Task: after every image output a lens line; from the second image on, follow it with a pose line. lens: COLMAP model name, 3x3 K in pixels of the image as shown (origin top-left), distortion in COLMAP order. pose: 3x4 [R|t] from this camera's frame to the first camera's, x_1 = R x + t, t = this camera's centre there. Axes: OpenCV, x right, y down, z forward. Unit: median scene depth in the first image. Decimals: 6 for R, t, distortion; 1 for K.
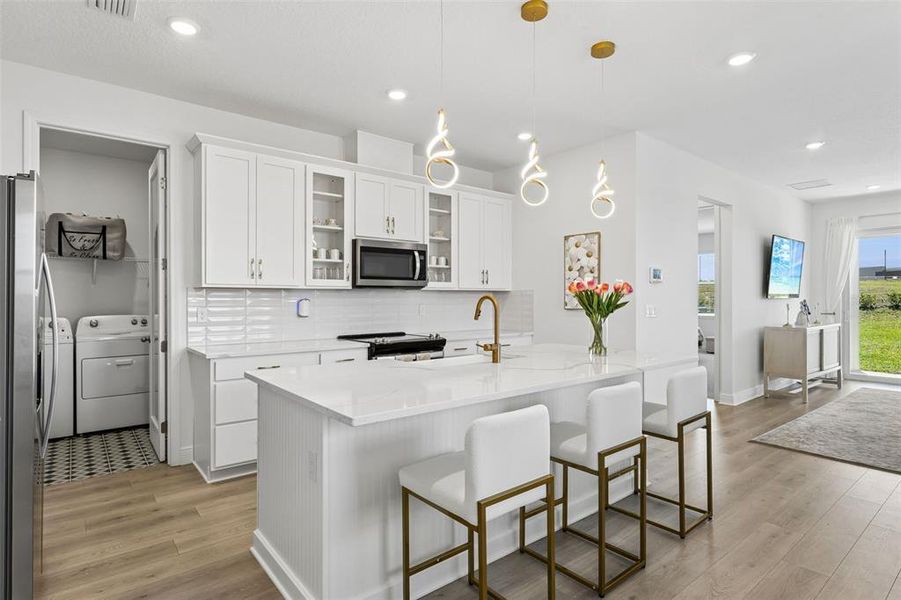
lens RADIAL K [[460.9, 0, 440.5], [0, 460.9, 295.9], [0, 0, 1]] dist [-0.002208, -0.000889]
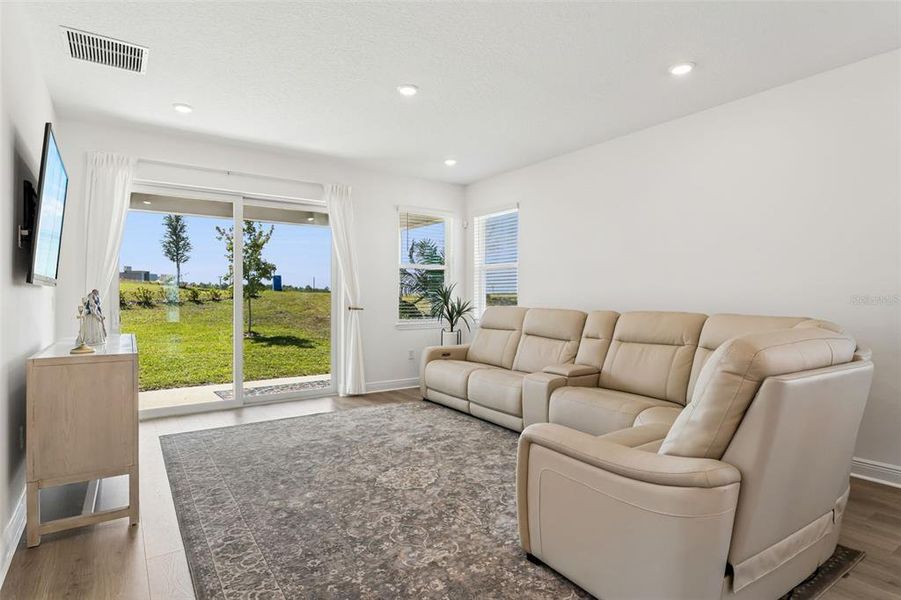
lens RADIAL K [[488.1, 0, 447.5], [0, 488.1, 299.1], [0, 0, 1]] dist [-0.000692, -0.000409]
pose [[0.069517, -0.004447, 0.997571, 0.444489], [-0.005357, 0.999974, 0.004831, 0.018412], [-0.997566, -0.005679, 0.069492, 0.848594]]
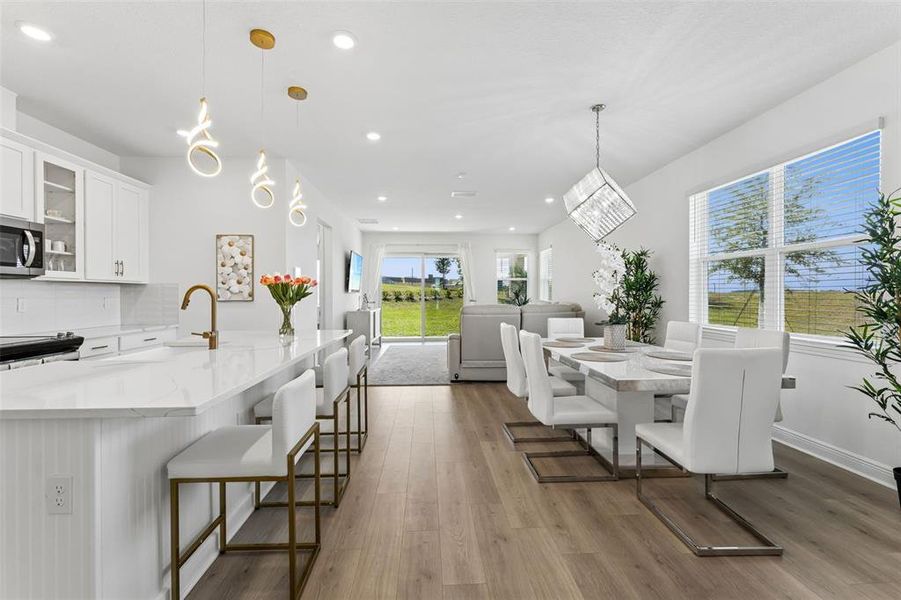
lens RADIAL K [[384.3, 0, 443.0], [0, 384.3, 297.1], [0, 0, 1]] dist [-0.000271, -0.000199]
pose [[0.580601, -0.007375, 0.814155, -0.173009], [-0.001058, 0.999951, 0.009813, 0.009967], [-0.814188, -0.006559, 0.580565, 0.031221]]
